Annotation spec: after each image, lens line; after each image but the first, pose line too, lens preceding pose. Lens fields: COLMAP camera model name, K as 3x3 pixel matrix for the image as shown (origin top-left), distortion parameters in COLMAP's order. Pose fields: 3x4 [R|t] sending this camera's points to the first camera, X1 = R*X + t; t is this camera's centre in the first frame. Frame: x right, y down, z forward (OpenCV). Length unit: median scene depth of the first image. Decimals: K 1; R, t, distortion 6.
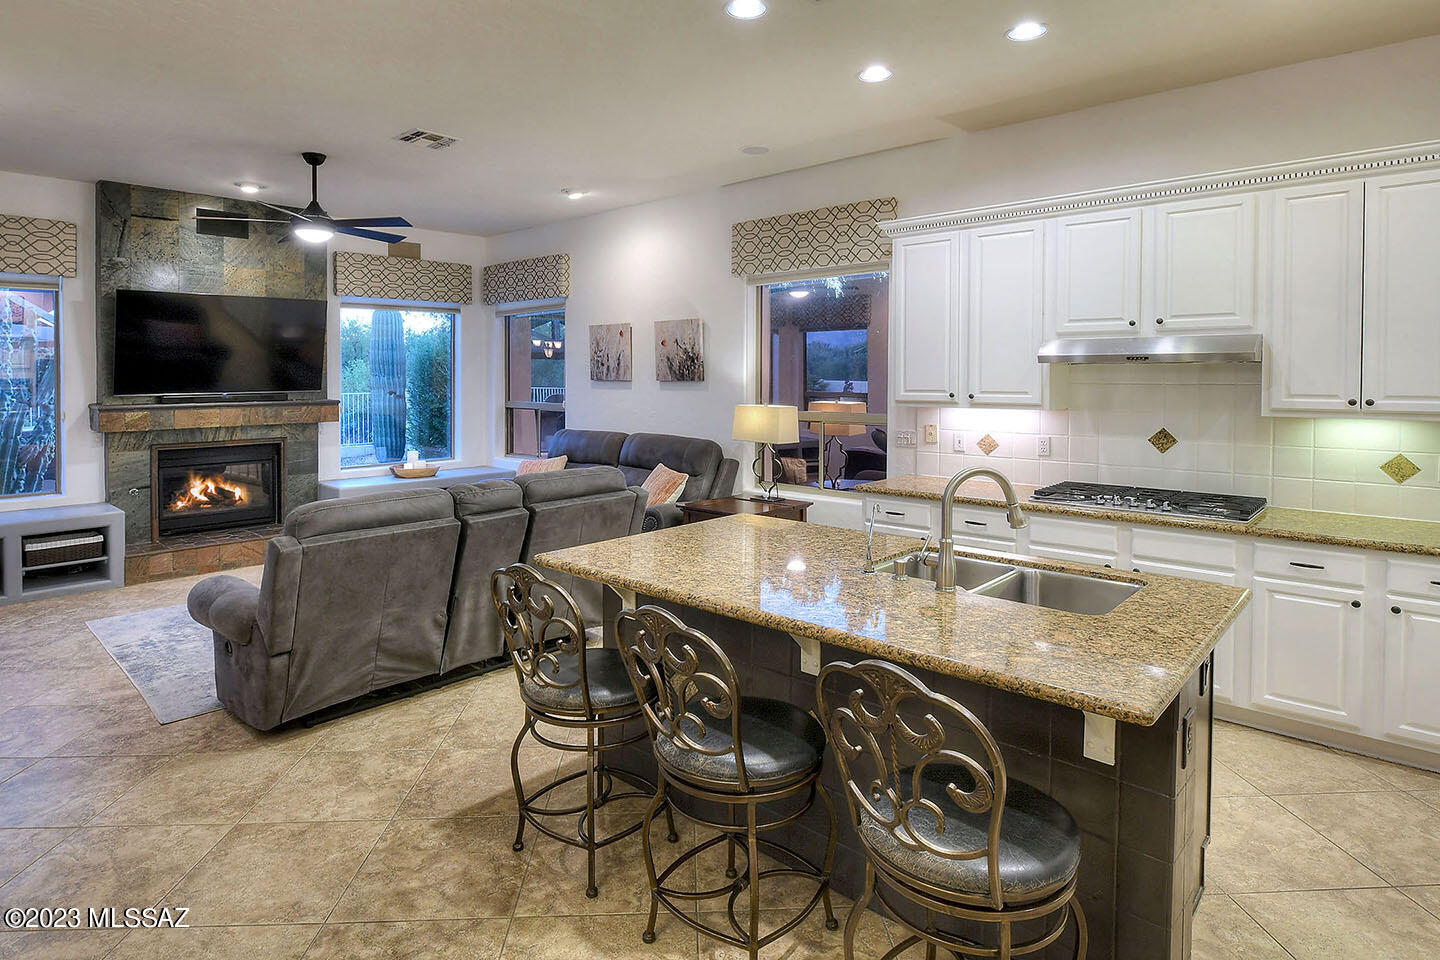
lens RADIAL K [[761.9, 0, 689.3], [0, 761.9, 375.3], [0, 0, 1]] dist [-0.005146, -0.001045]
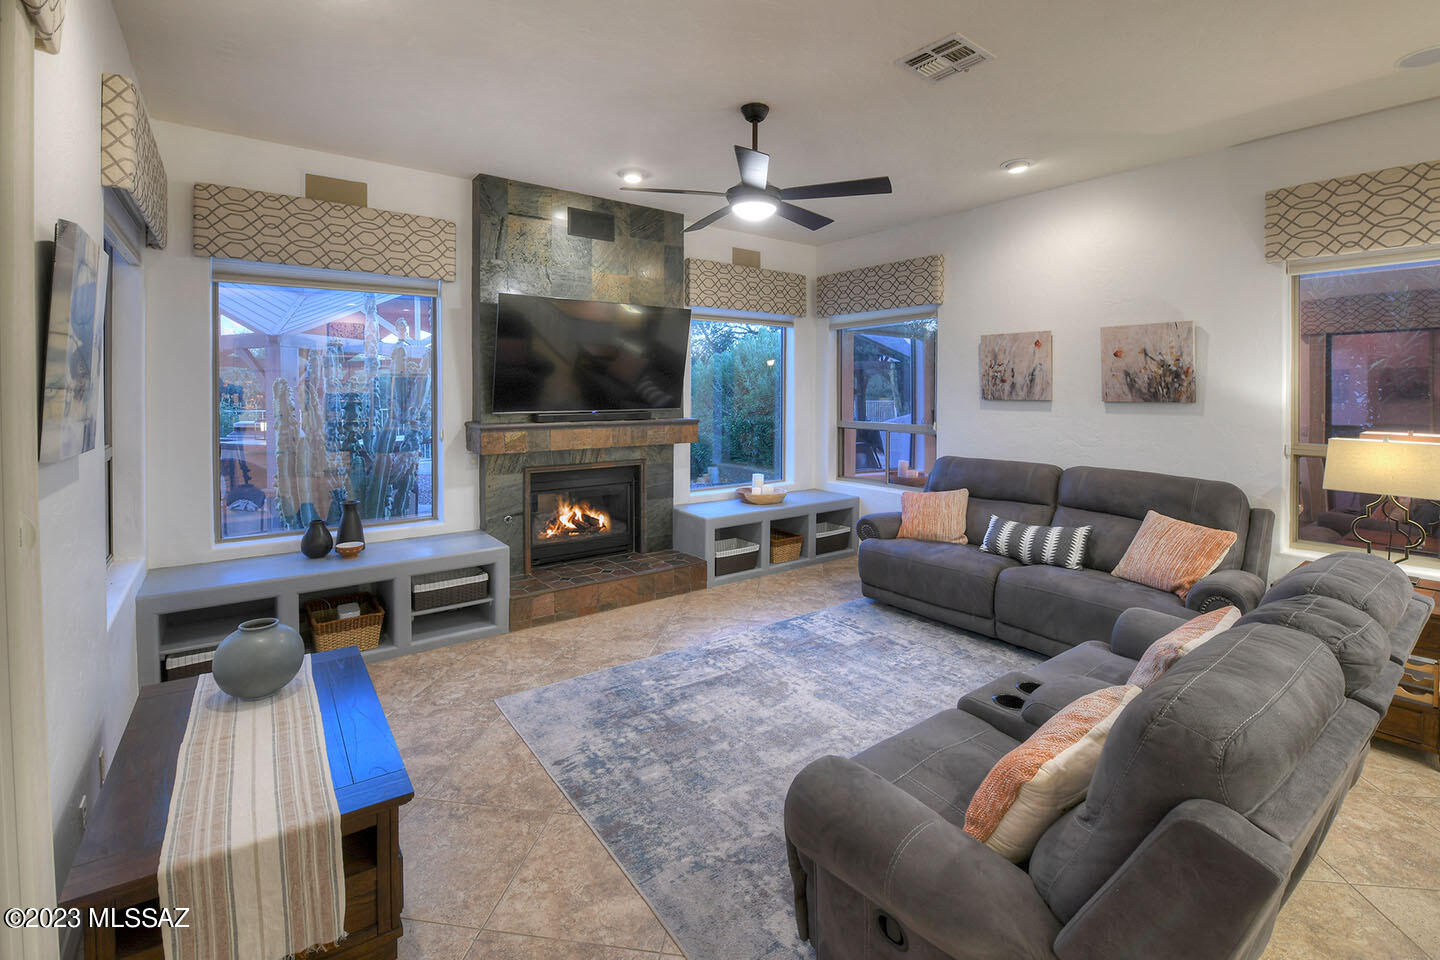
lens RADIAL K [[617.0, 0, 717.2], [0, 617.0, 394.5], [0, 0, 1]] dist [-0.019932, -0.000525]
pose [[0.984940, 0.007215, -0.172744, -0.349964], [-0.006772, 0.999972, 0.003157, 0.000539], [0.172762, -0.001940, 0.984962, 0.312125]]
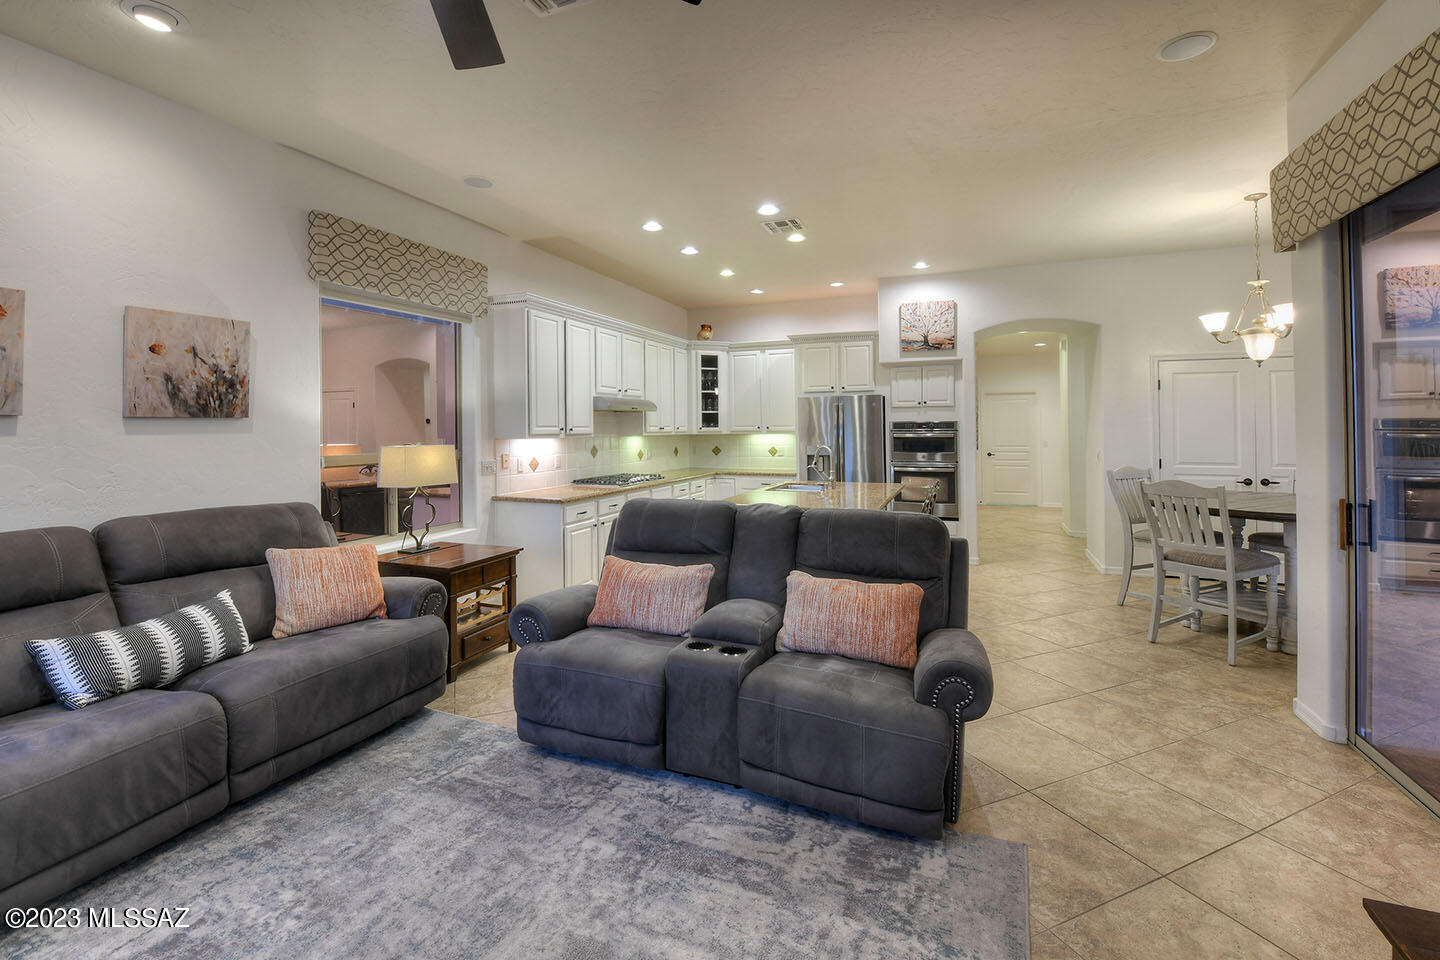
lens RADIAL K [[636.3, 0, 726.4], [0, 636.3, 420.4], [0, 0, 1]] dist [-0.020726, -0.000247]
pose [[-0.363257, 0.014431, 0.931577, -0.634496], [0.007725, 0.999892, -0.012478, 0.019263], [-0.931657, 0.002664, -0.363329, 0.811704]]
